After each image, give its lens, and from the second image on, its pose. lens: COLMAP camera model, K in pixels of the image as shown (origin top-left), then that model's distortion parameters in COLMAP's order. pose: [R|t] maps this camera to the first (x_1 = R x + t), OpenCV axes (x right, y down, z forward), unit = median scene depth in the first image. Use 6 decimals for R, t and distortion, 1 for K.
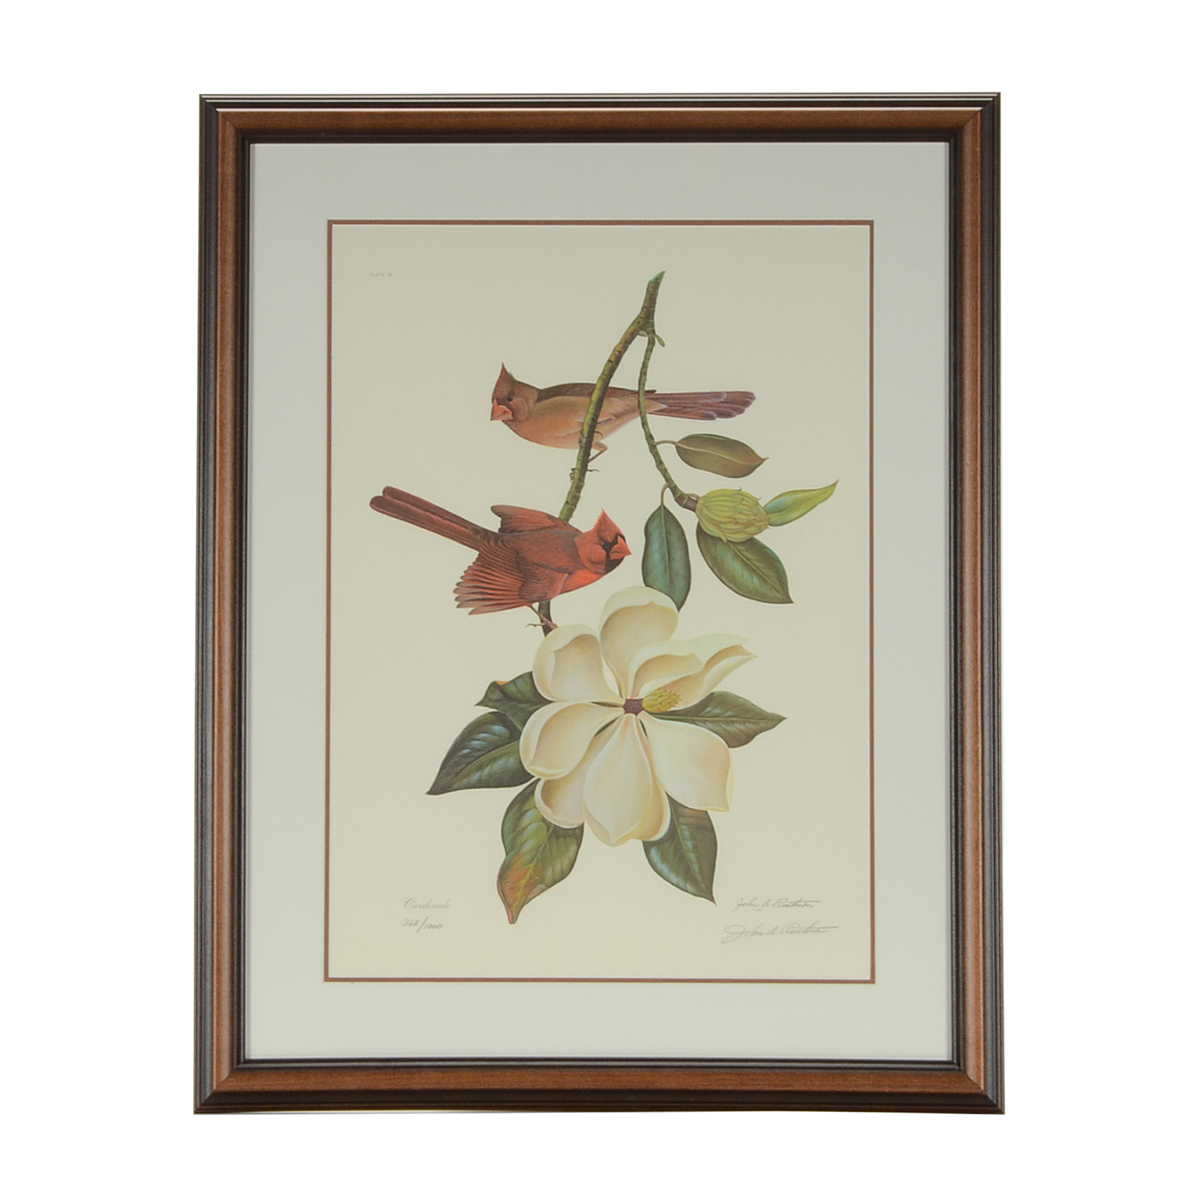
lens RADIAL K [[5106.3, 0, 599.5], [0, 5106.3, 597.9], [0, 0, 1]] dist [0.372686, 0.000000]
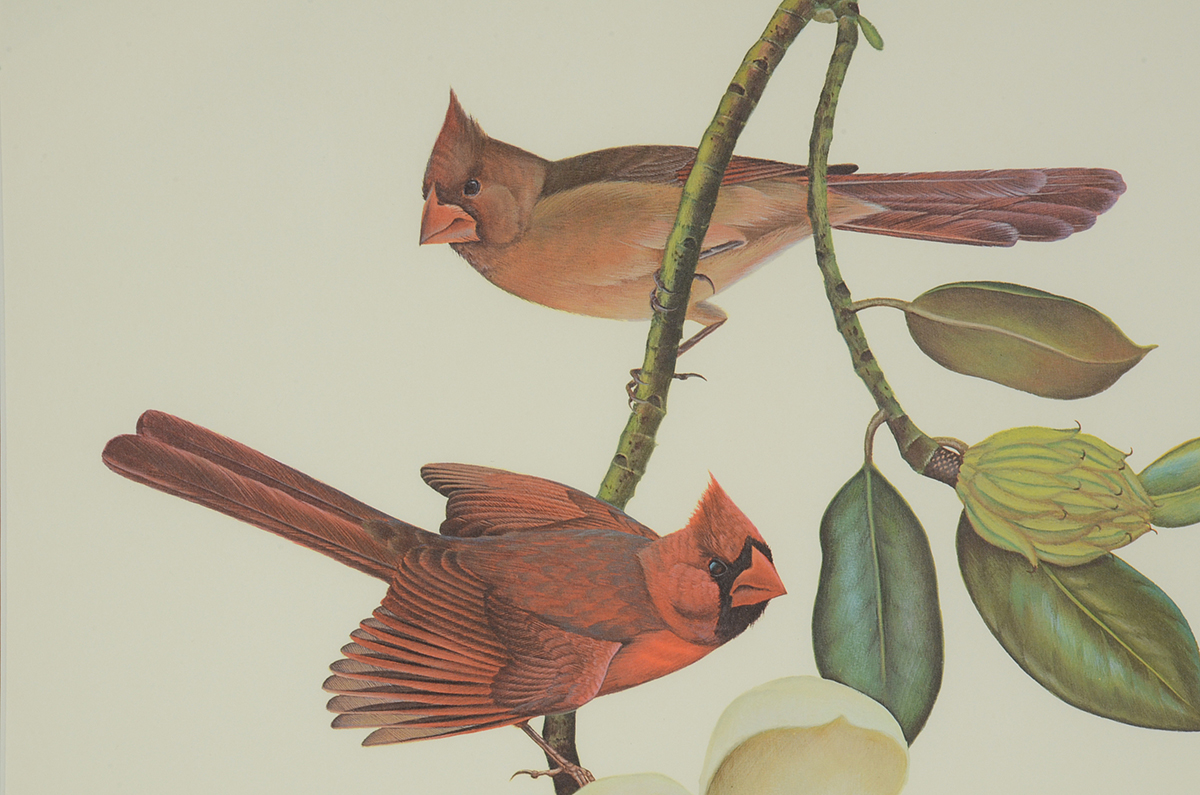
lens RADIAL K [[5545.6, 0, 598.9], [0, 5545.6, 396.0], [0, 0, 1]] dist [1.598744, 0.000000]
pose [[0.999794, 0.008864, -0.018240, -0.000349], [-0.008903, 0.999958, -0.002085, -0.022480], [0.018221, 0.002247, 0.999831, 0.583241]]
